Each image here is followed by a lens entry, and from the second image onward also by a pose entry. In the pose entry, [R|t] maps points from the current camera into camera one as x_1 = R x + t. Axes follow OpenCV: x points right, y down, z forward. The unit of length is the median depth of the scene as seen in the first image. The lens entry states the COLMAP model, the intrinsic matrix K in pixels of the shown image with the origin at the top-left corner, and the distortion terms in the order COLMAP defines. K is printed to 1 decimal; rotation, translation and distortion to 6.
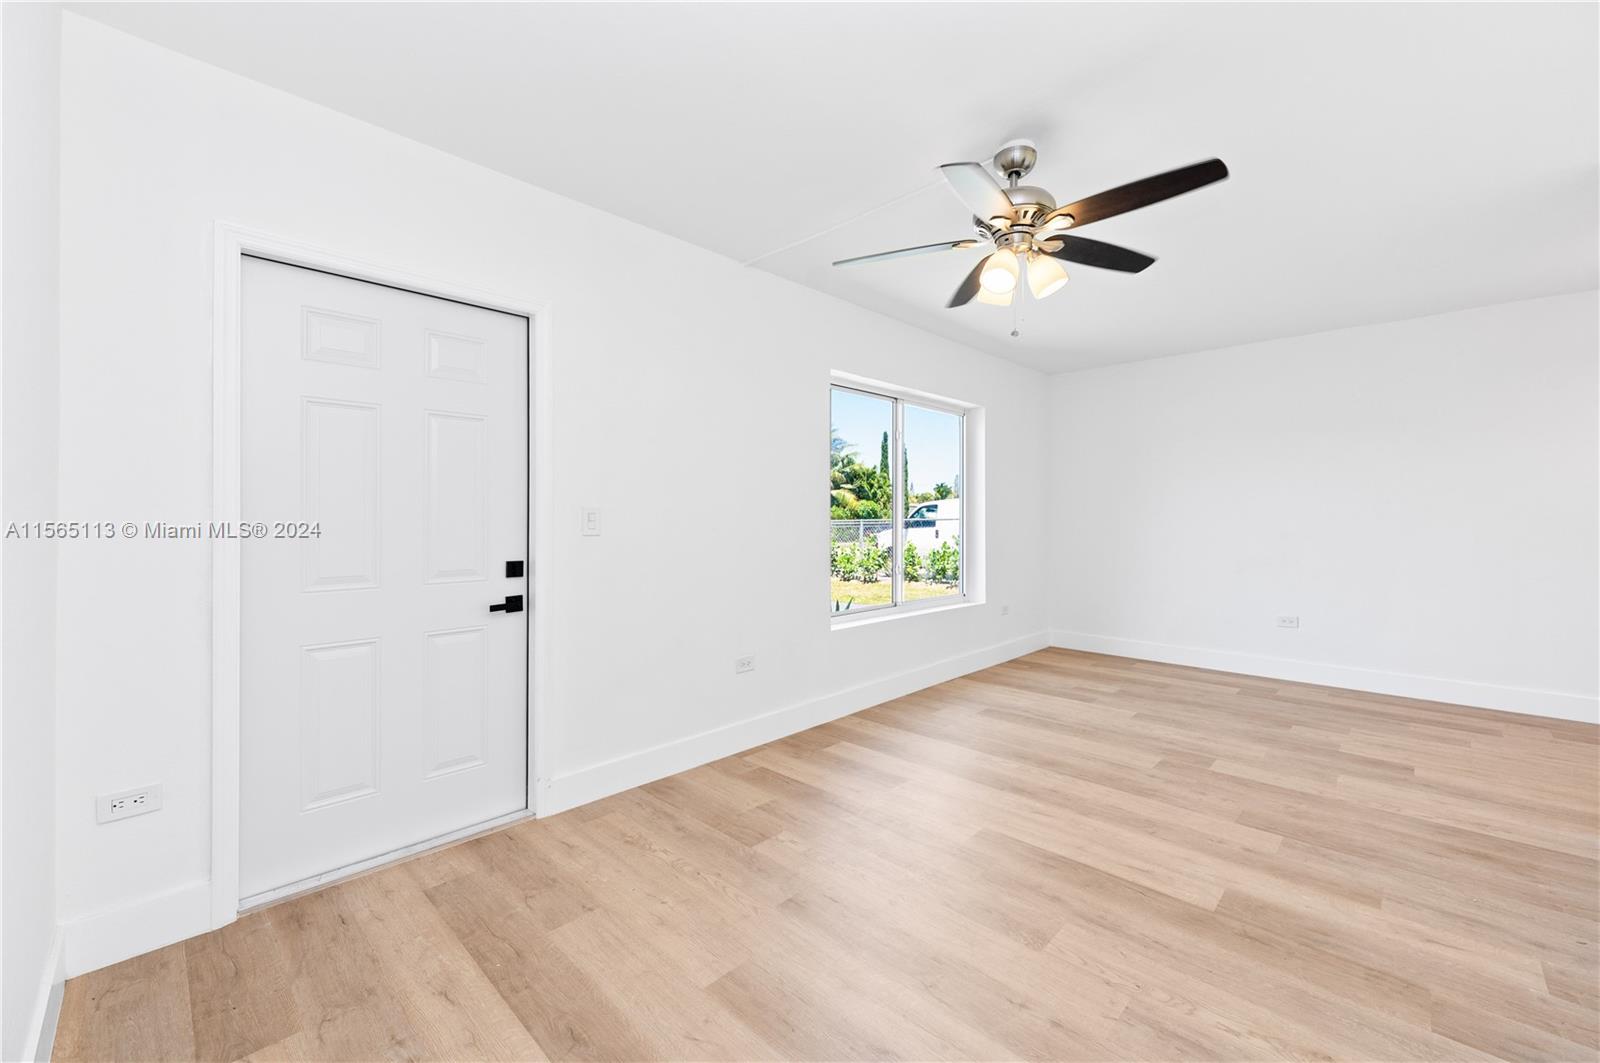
lens RADIAL K [[640.3, 0, 803.5], [0, 640.3, 527.2], [0, 0, 1]] dist [-0.000292, 0.000048]
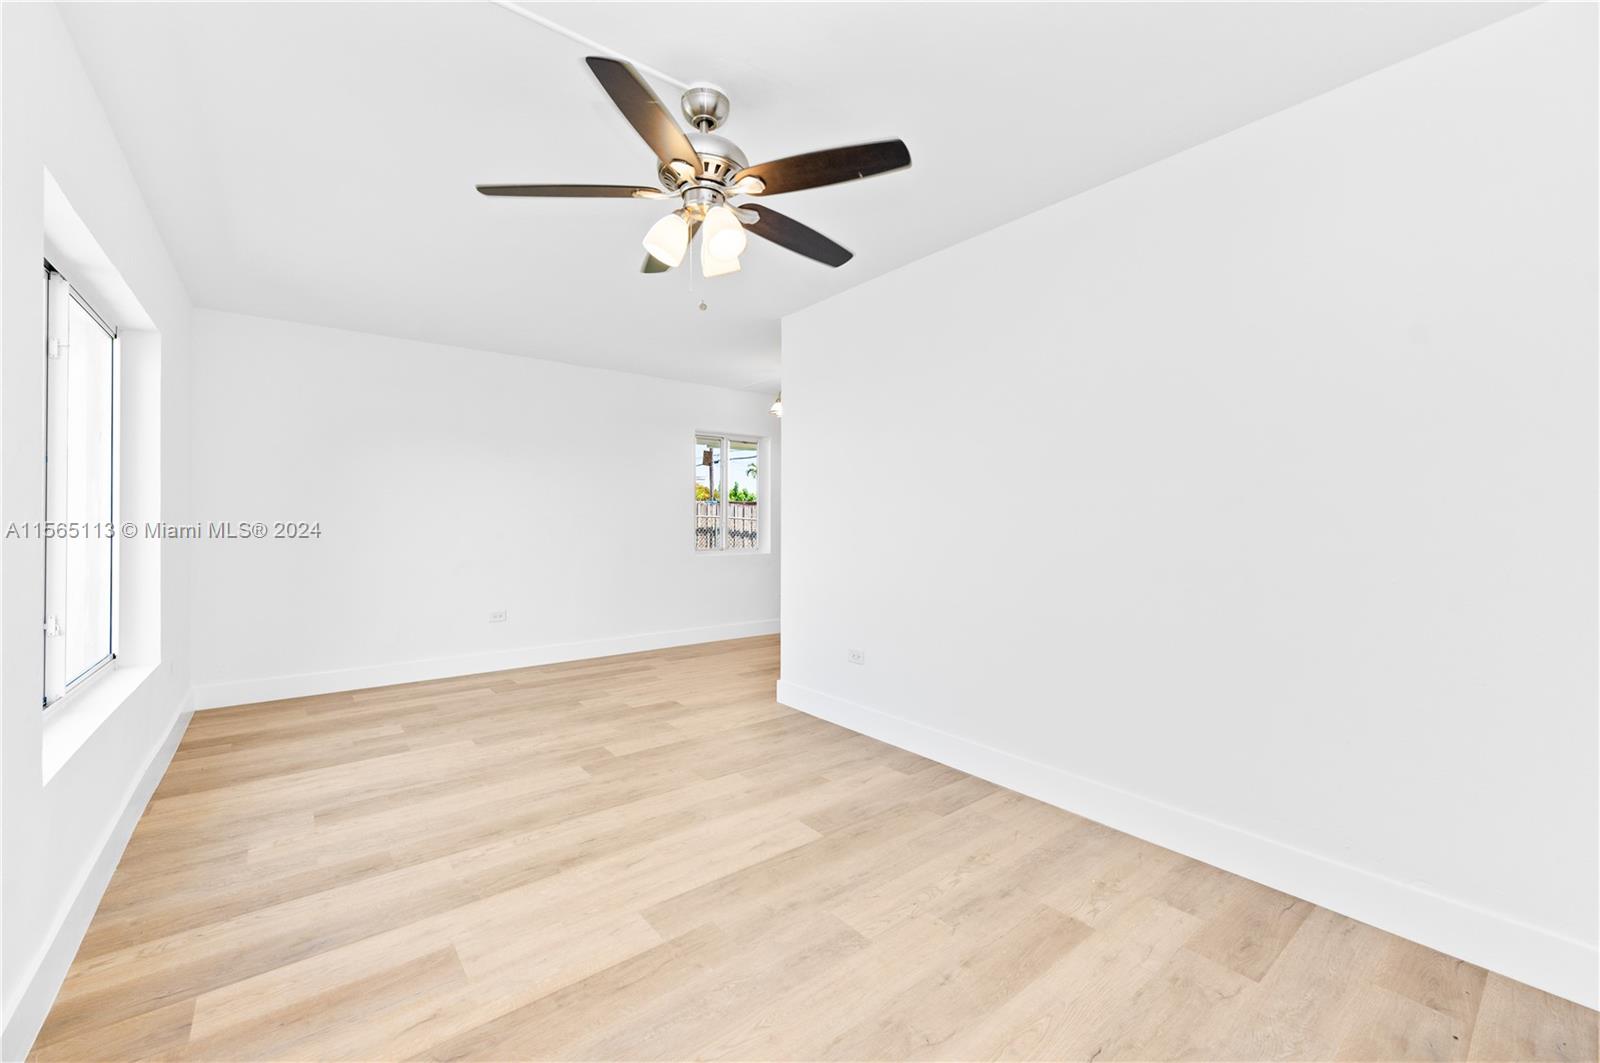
lens RADIAL K [[640.3, 0, 803.5], [0, 640.3, 527.2], [0, 0, 1]] dist [-0.000292, 0.000048]
pose [[0.125540, -0.007453, 0.992061, -0.389420], [0.012468, 0.999905, 0.005934, -0.001091], [-0.992010, 0.011624, 0.125621, 0.587284]]
